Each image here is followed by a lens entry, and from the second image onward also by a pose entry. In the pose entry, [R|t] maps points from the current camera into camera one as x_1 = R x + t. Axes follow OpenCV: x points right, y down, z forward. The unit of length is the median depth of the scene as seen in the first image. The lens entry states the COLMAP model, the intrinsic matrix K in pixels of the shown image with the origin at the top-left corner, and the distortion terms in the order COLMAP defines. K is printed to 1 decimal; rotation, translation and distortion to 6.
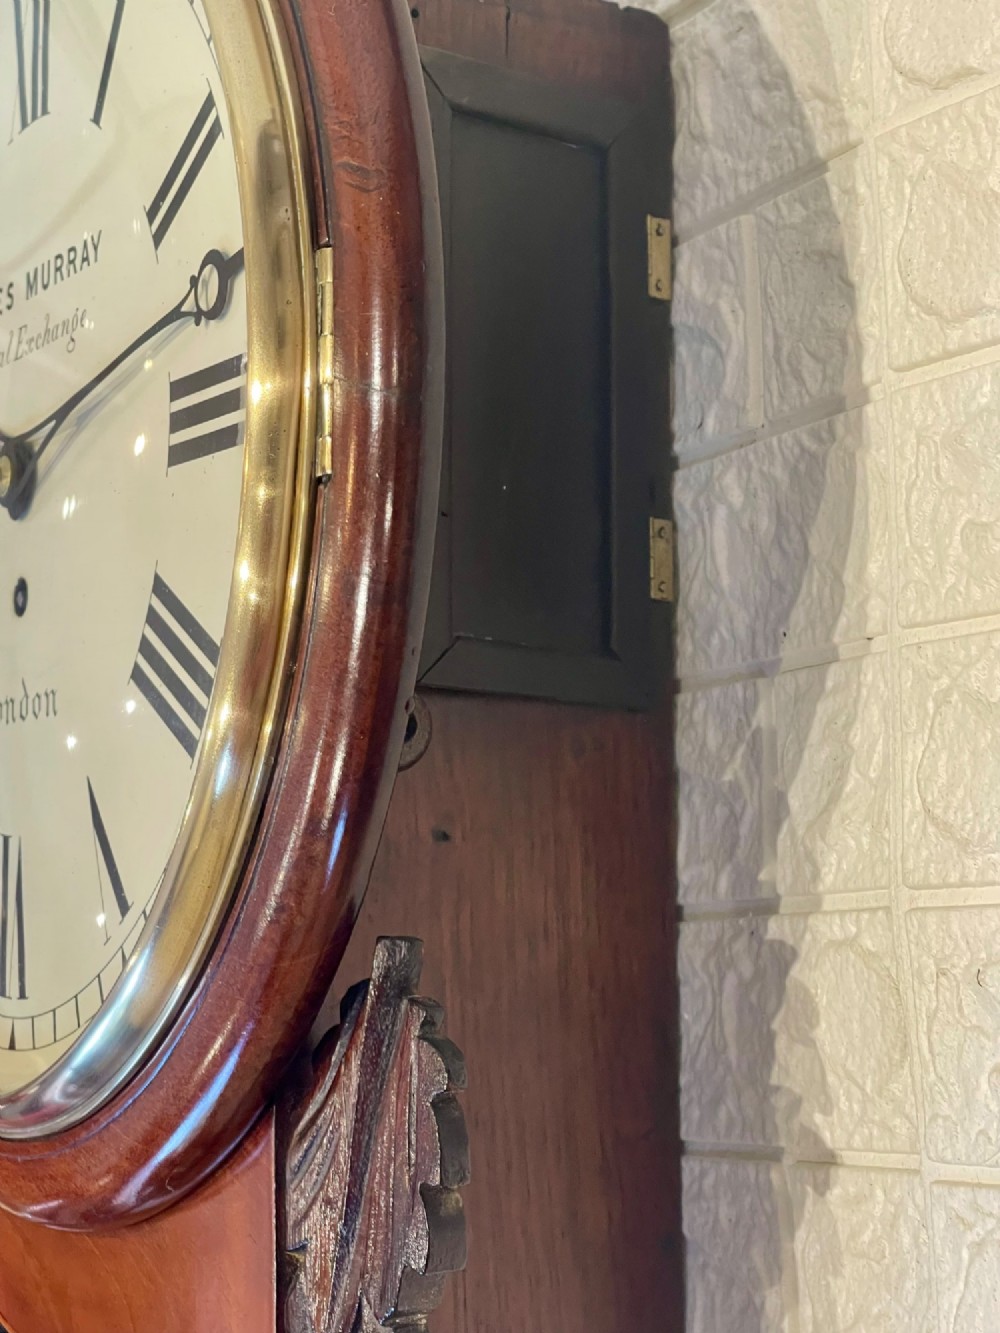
lens RADIAL K [[2576.4, 0, 508.1], [0, 2576.4, 643.9], [0, 0, 1]] dist [0.187565, 0.000000]
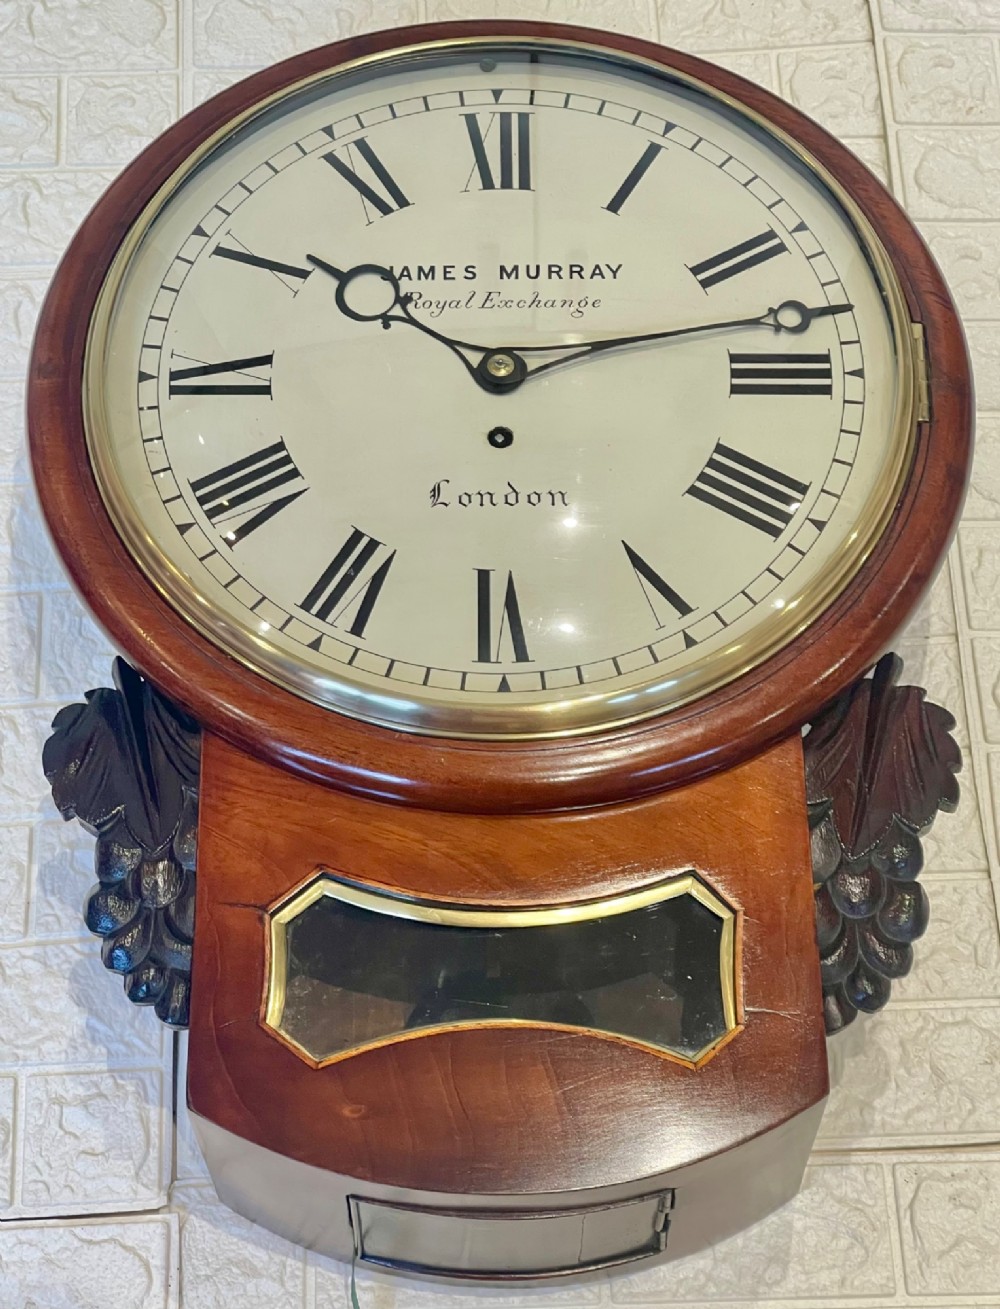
lens RADIAL K [[2790.9, 0, 521.3], [0, 2790.9, 673.1], [0, 0, 1]] dist [0.195630, 0.000000]
pose [[0.512187, 0.406860, 0.756393, -1.528275], [-0.081573, 0.899742, -0.428731, 0.907318], [-0.854992, 0.157889, 0.494025, 0.205072]]
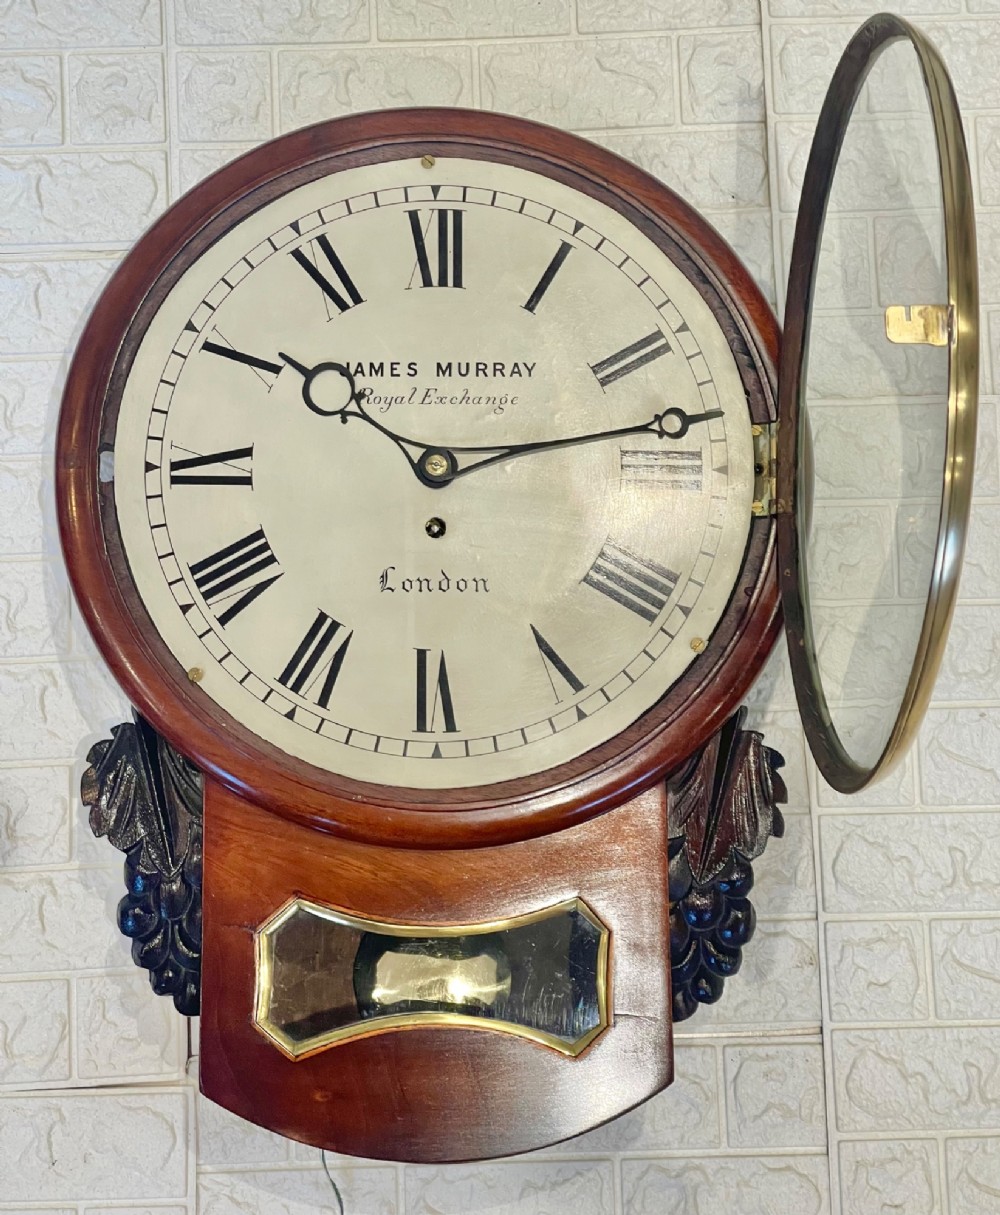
lens RADIAL K [[2498.5, 0, 481.0], [0, 2498.5, 521.5], [0, 0, 1]] dist [0.216225, 0.000000]
pose [[0.504107, 0.140729, 0.852098, -1.947292], [-0.090191, 0.989818, -0.110116, 0.198862], [-0.858919, -0.021341, 0.511667, 0.013330]]
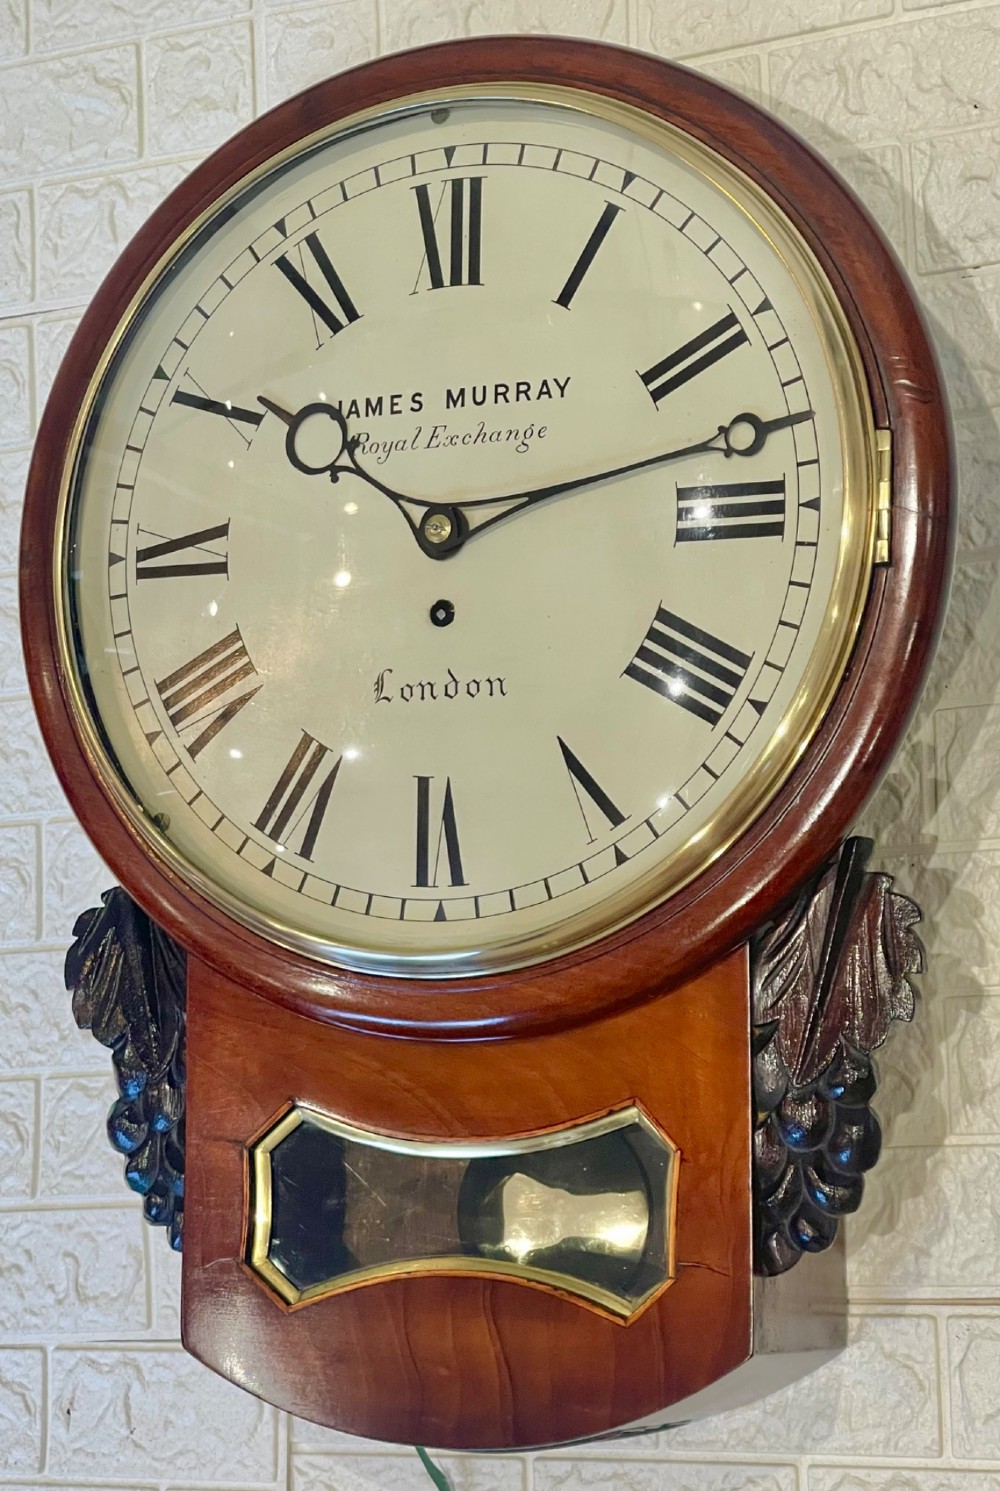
lens RADIAL K [[3217.5, 0, 437.3], [0, 3217.5, 830.0], [0, 0, 1]] dist [0.189187, 0.000000]
pose [[0.830444, 0.075106, 0.552016, -1.290870], [-0.073104, 0.996994, -0.025672, 0.163686], [-0.552285, -0.019035, 0.833438, -0.547740]]
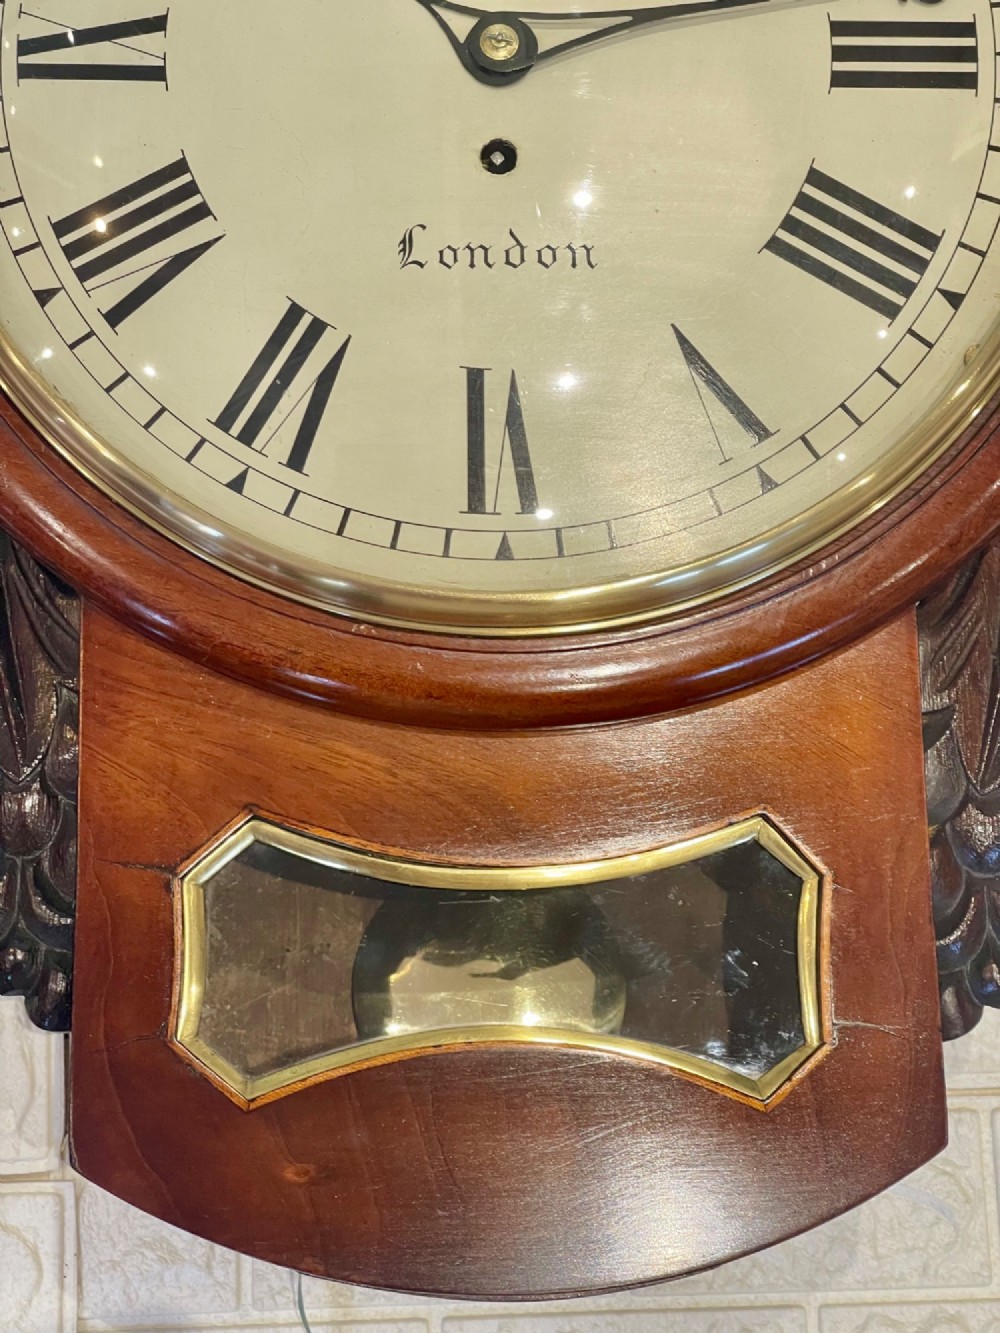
lens RADIAL K [[2503.4, 0, 490.7], [0, 2503.4, 654.6], [0, 0, 1]] dist [0.170126, 0.000000]
pose [[0.495253, 0.175024, 0.850936, -1.149806], [-0.084512, 0.984556, -0.153321, 0.381487], [-0.864629, 0.004018, 0.502396, 0.526131]]
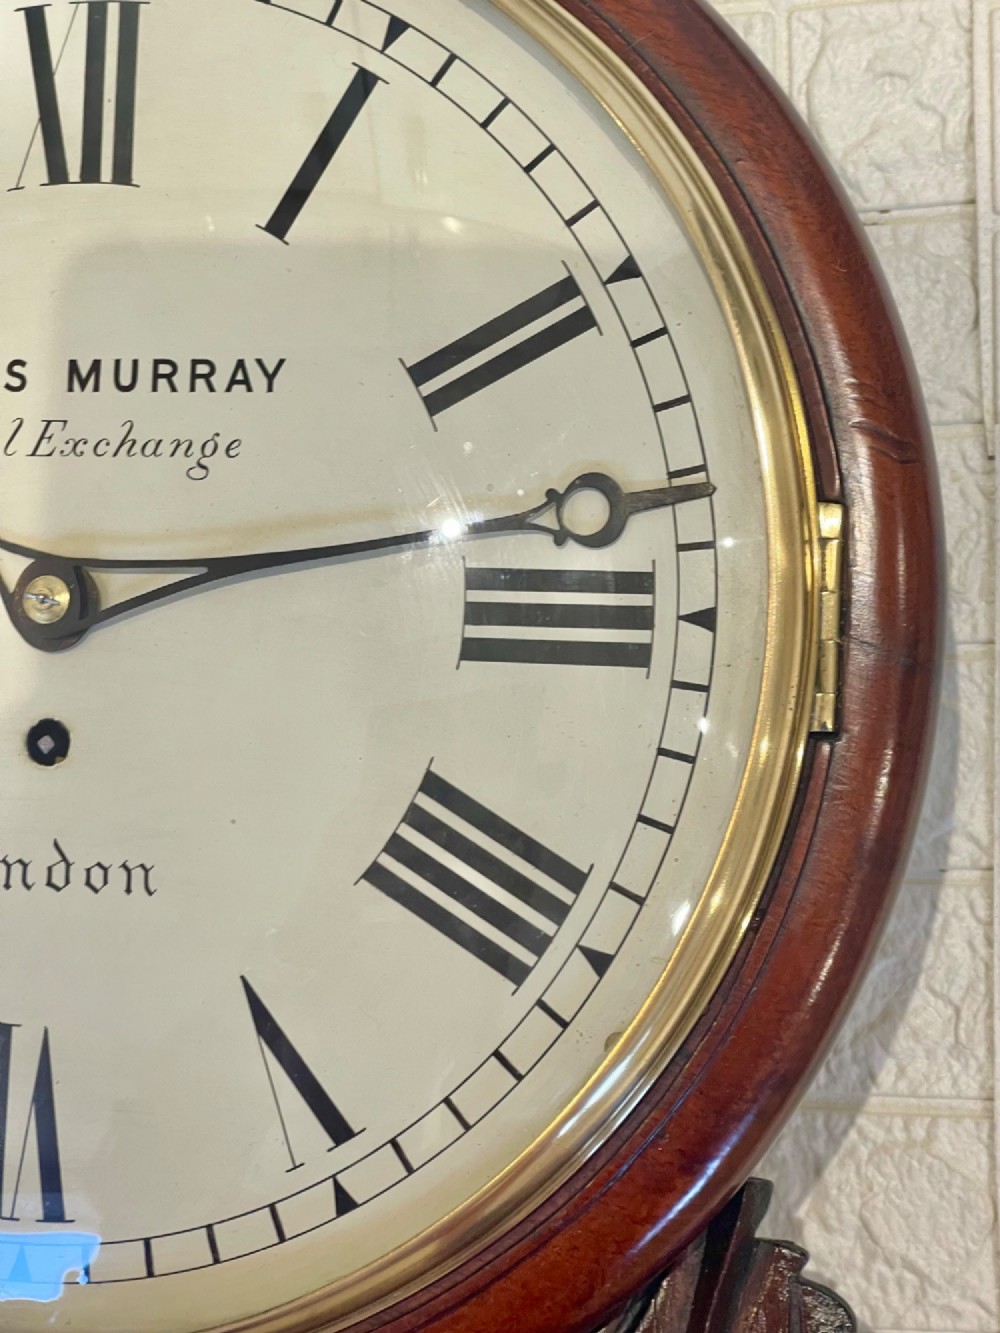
lens RADIAL K [[2503.4, 0, 479.2], [0, 2503.4, 644.6], [0, 0, 1]] dist [0.170126, 0.000000]
pose [[0.708796, 0.081142, 0.700731, -0.736048], [-0.113165, 0.993576, -0.000585, -0.072033], [-0.696277, -0.078884, 0.713425, 0.347149]]
